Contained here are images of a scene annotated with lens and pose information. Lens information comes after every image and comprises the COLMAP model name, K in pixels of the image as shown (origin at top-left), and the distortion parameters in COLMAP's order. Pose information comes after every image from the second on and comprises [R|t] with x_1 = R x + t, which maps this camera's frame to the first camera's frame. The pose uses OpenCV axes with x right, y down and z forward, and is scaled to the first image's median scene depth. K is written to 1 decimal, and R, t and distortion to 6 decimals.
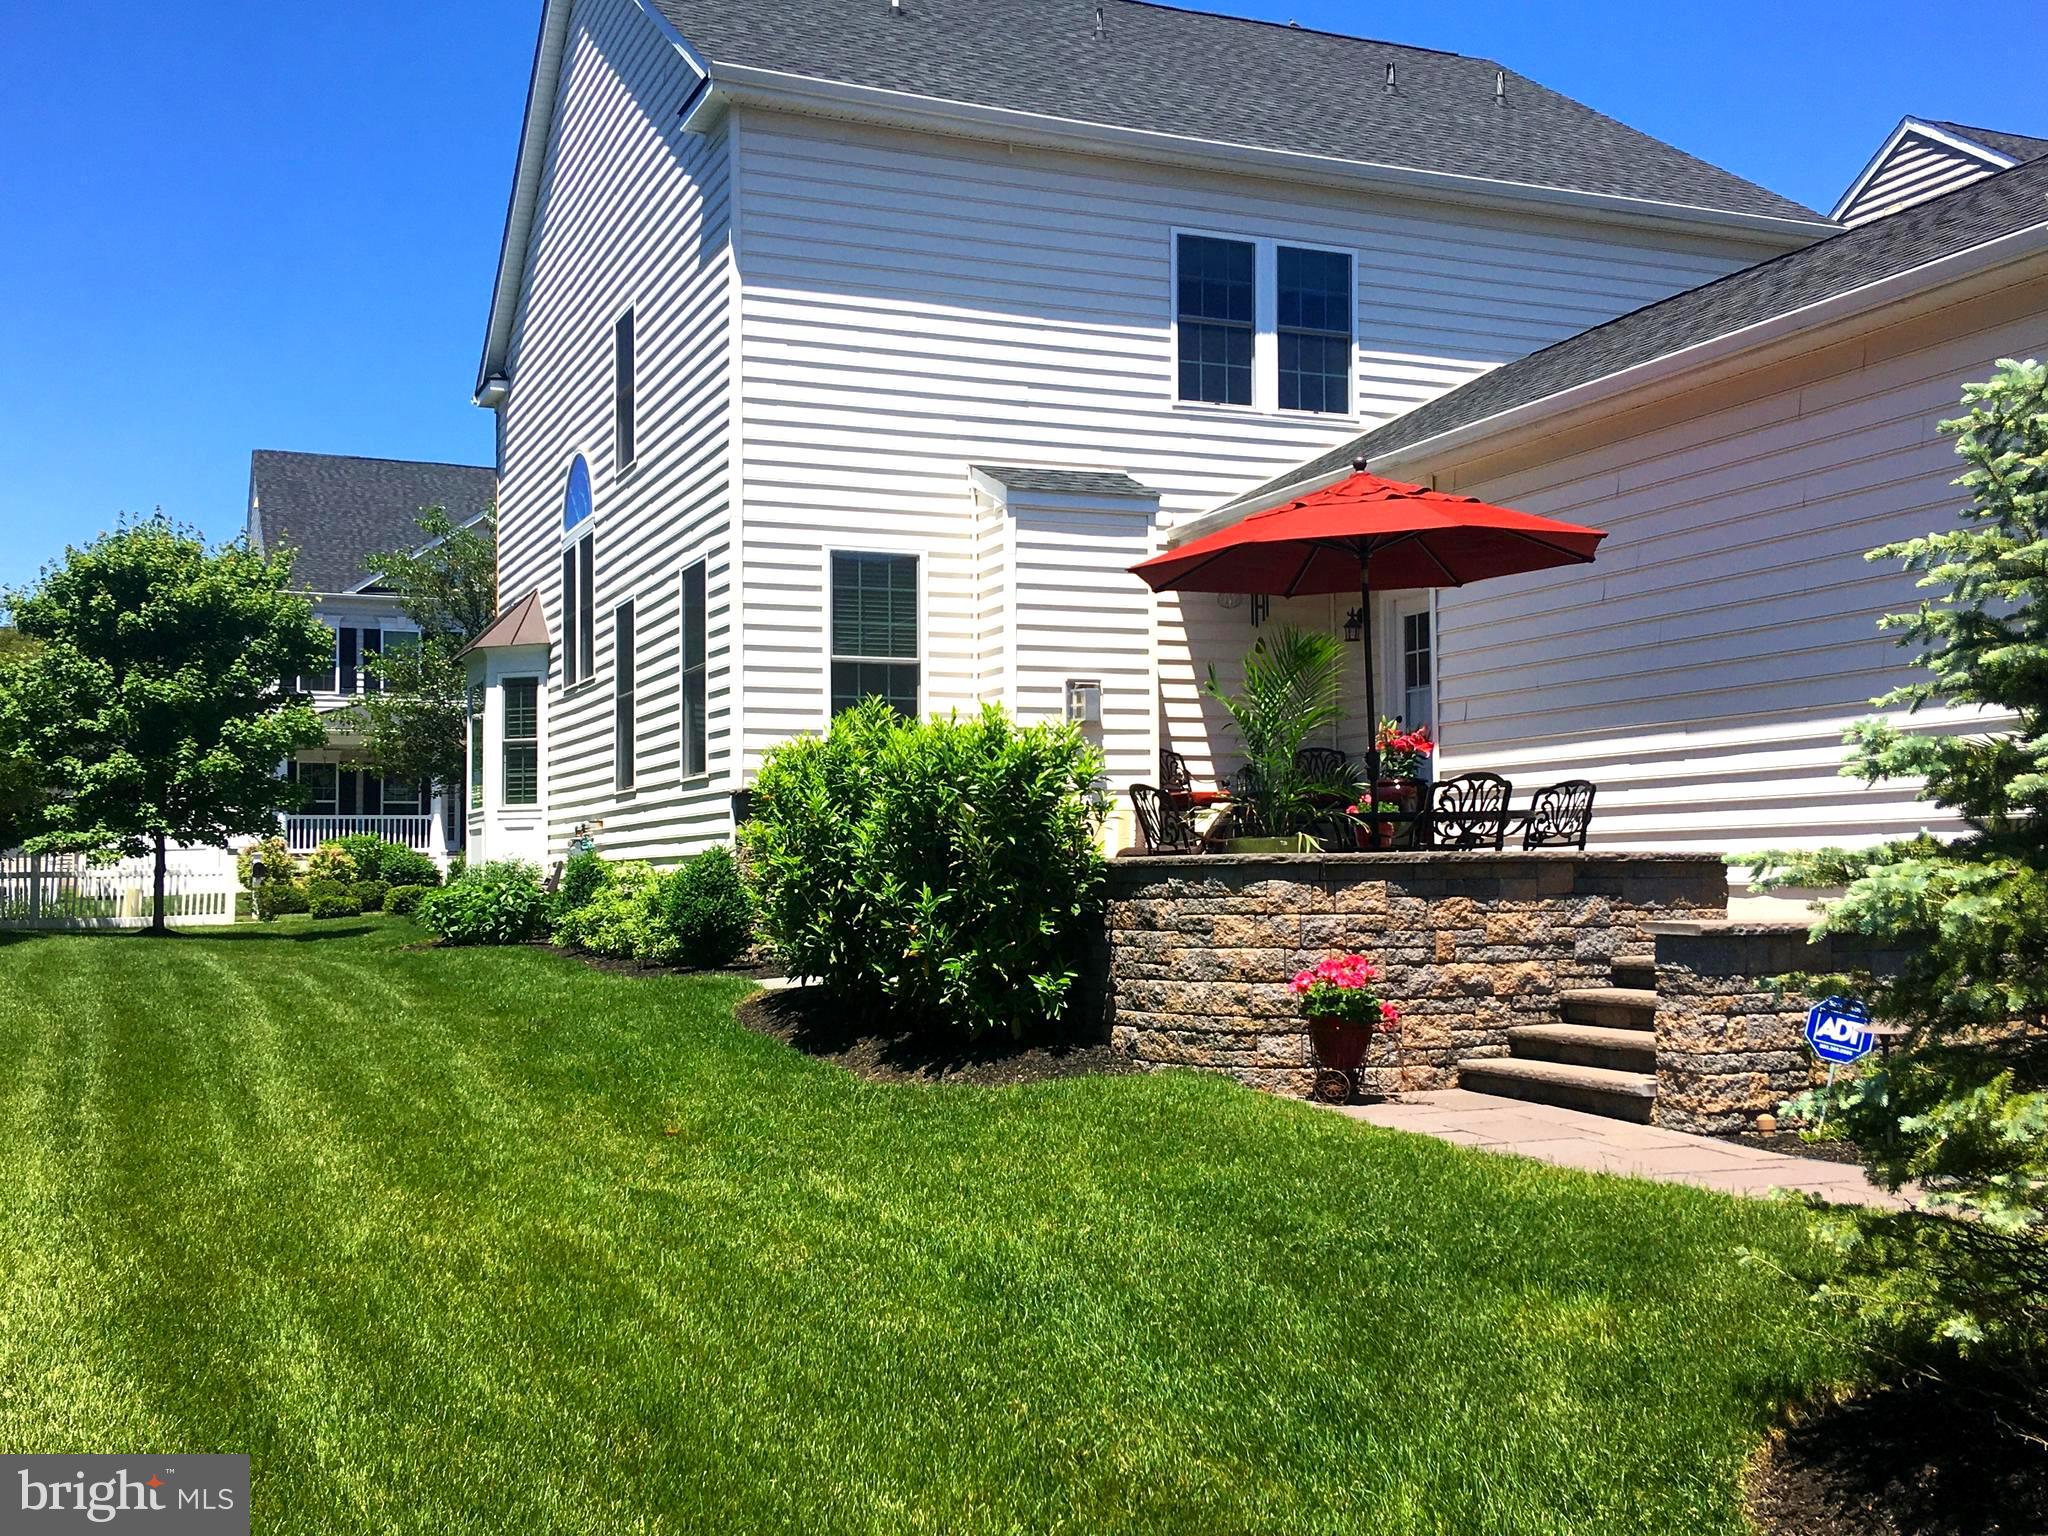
lens RADIAL K [[2094.2, 0, 1024.0], [0, 2094.2, 768.0], [0, 0, 1]] dist [0.000941, -0.001652]
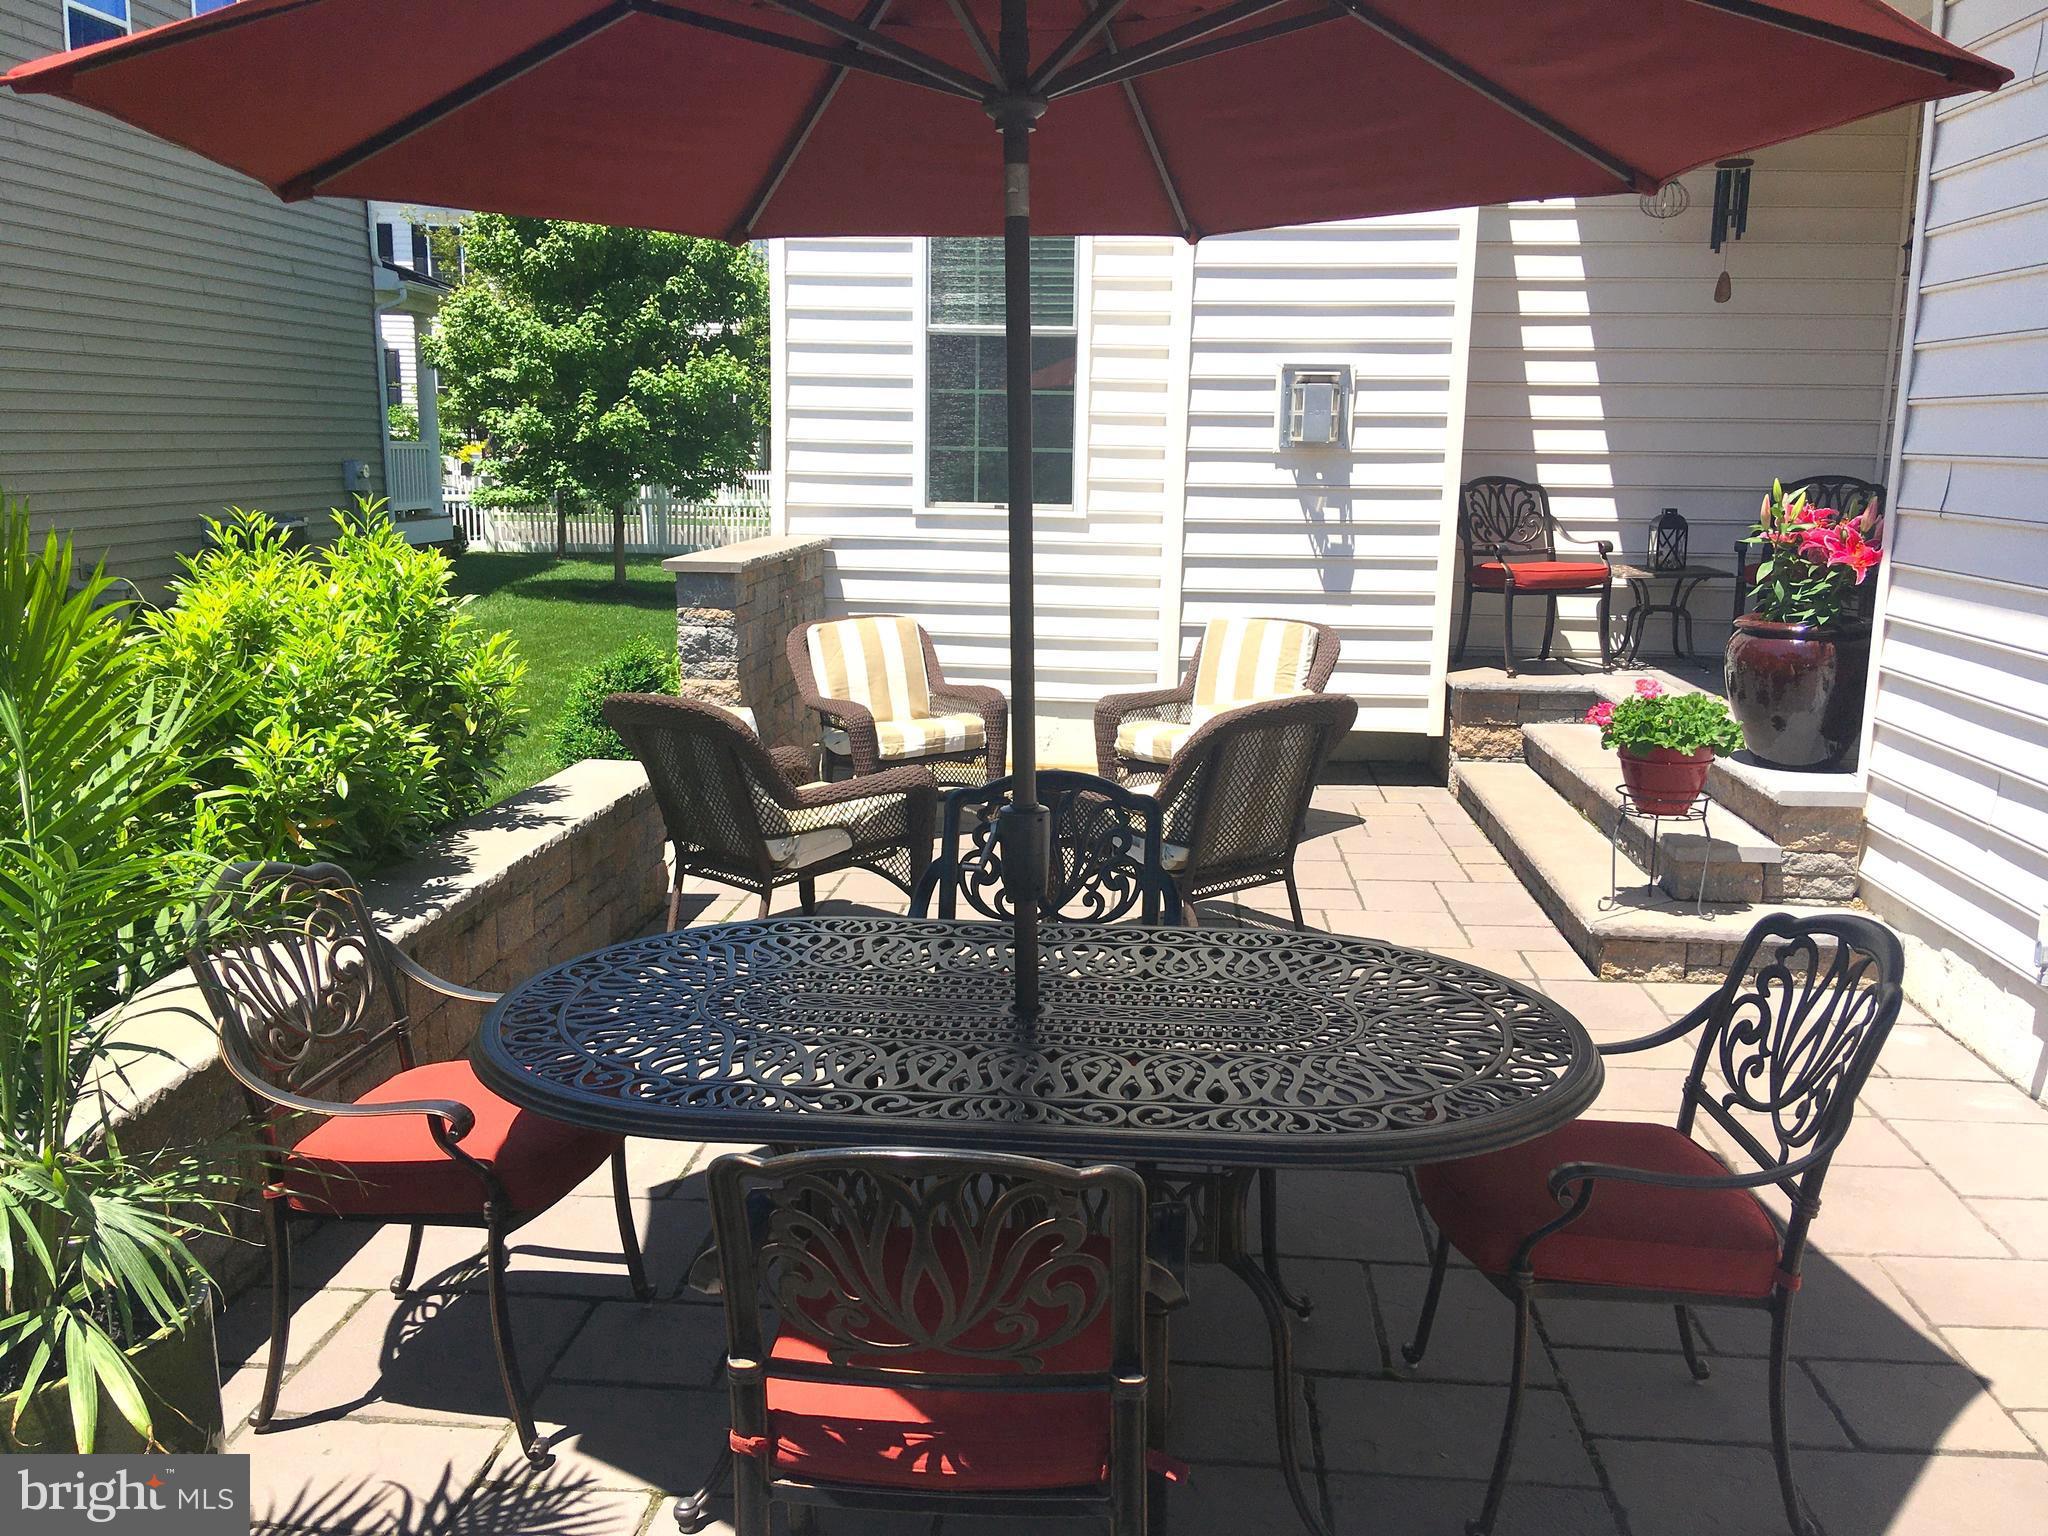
lens RADIAL K [[1716.5, 0, 1024.0], [0, 1716.5, 768.0], [0, 0, 1]] dist [0.070658, 0.001059]
pose [[0.882969, 0.114817, -0.455174, 0.169851], [-0.003252, 0.971100, 0.238652, -0.043744], [0.469421, -0.209242, 0.857824, 0.491166]]
